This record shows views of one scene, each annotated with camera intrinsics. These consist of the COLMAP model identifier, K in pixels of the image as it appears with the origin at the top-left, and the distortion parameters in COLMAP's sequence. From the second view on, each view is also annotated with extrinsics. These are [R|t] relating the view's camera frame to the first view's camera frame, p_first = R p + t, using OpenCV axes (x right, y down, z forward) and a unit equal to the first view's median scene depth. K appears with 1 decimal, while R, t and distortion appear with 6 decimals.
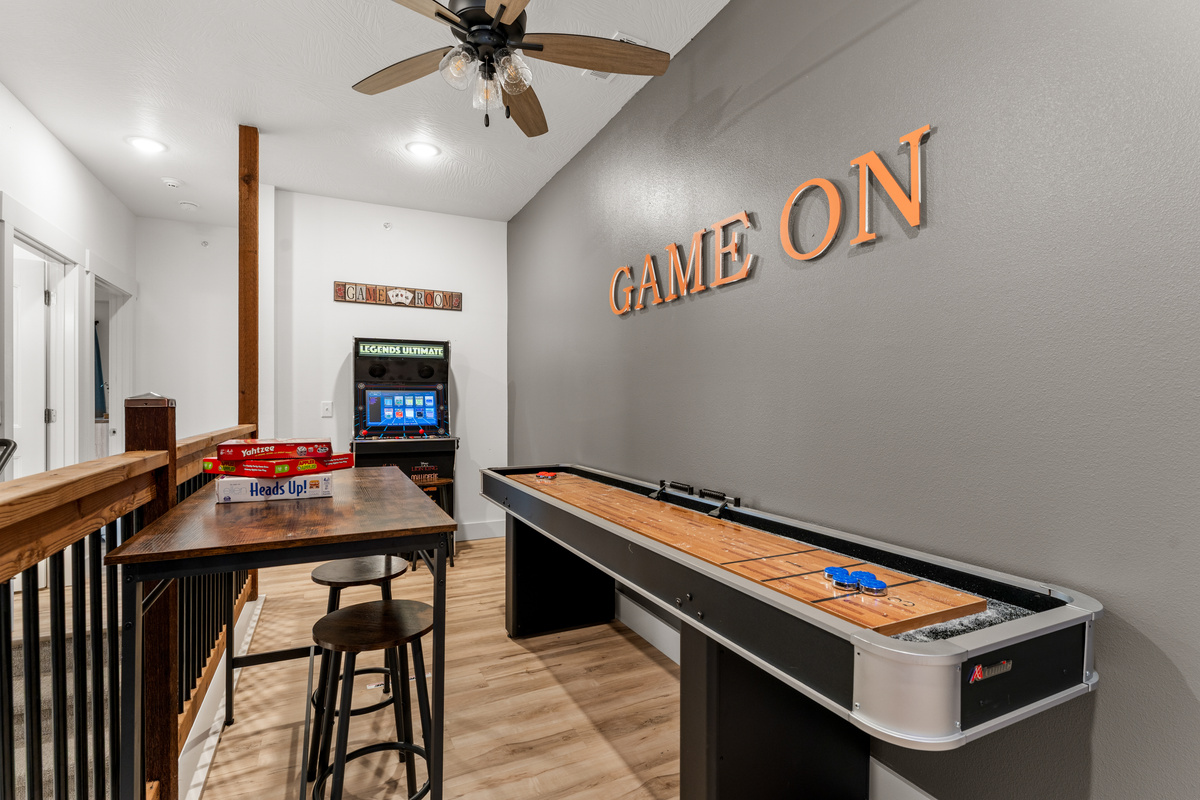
lens RADIAL K [[570.1, 0, 595.8], [0, 570.1, 405.8], [0, 0, 1]] dist [-0.001890, -0.000125]
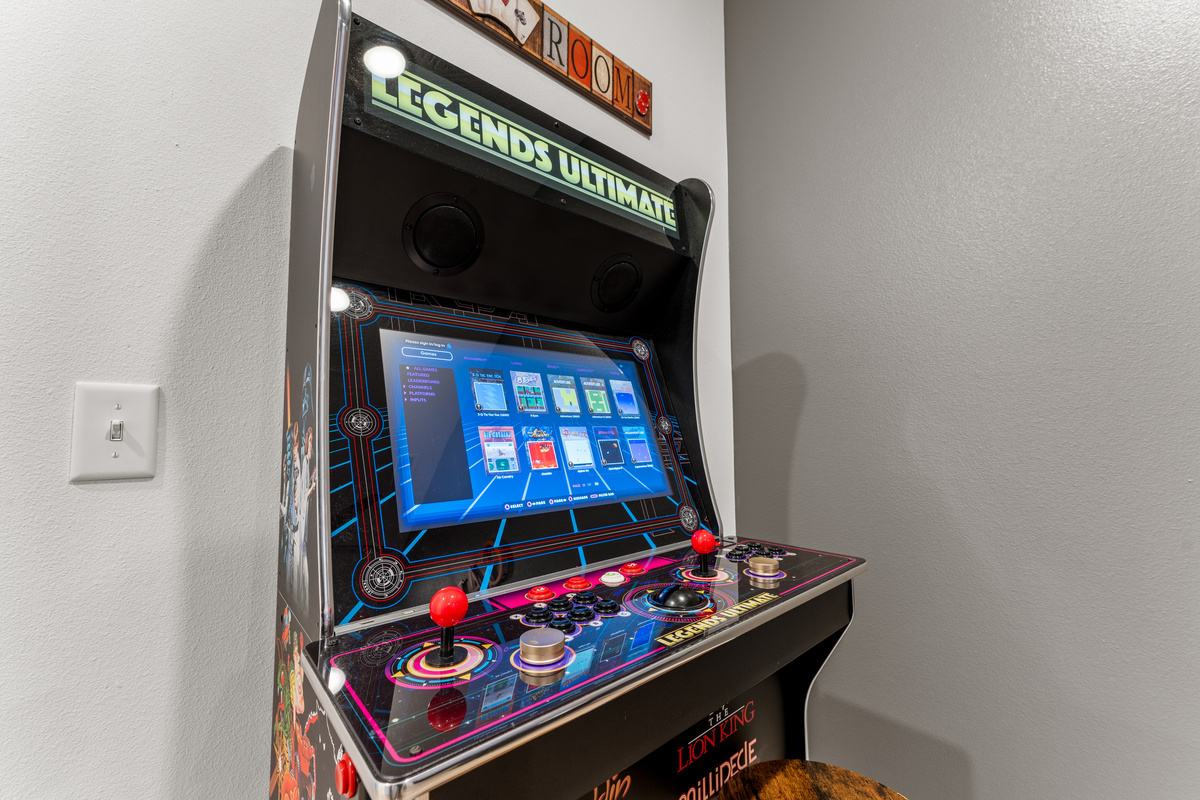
lens RADIAL K [[477.6, 0, 595.0], [0, 477.6, 403.8], [0, 0, 1]] dist [0.001043, 0.000025]
pose [[0.959108, 0.014403, 0.282672, -0.373230], [0.003028, 0.998125, -0.061130, 0.007010], [-0.283023, 0.059486, 0.957267, 0.816490]]
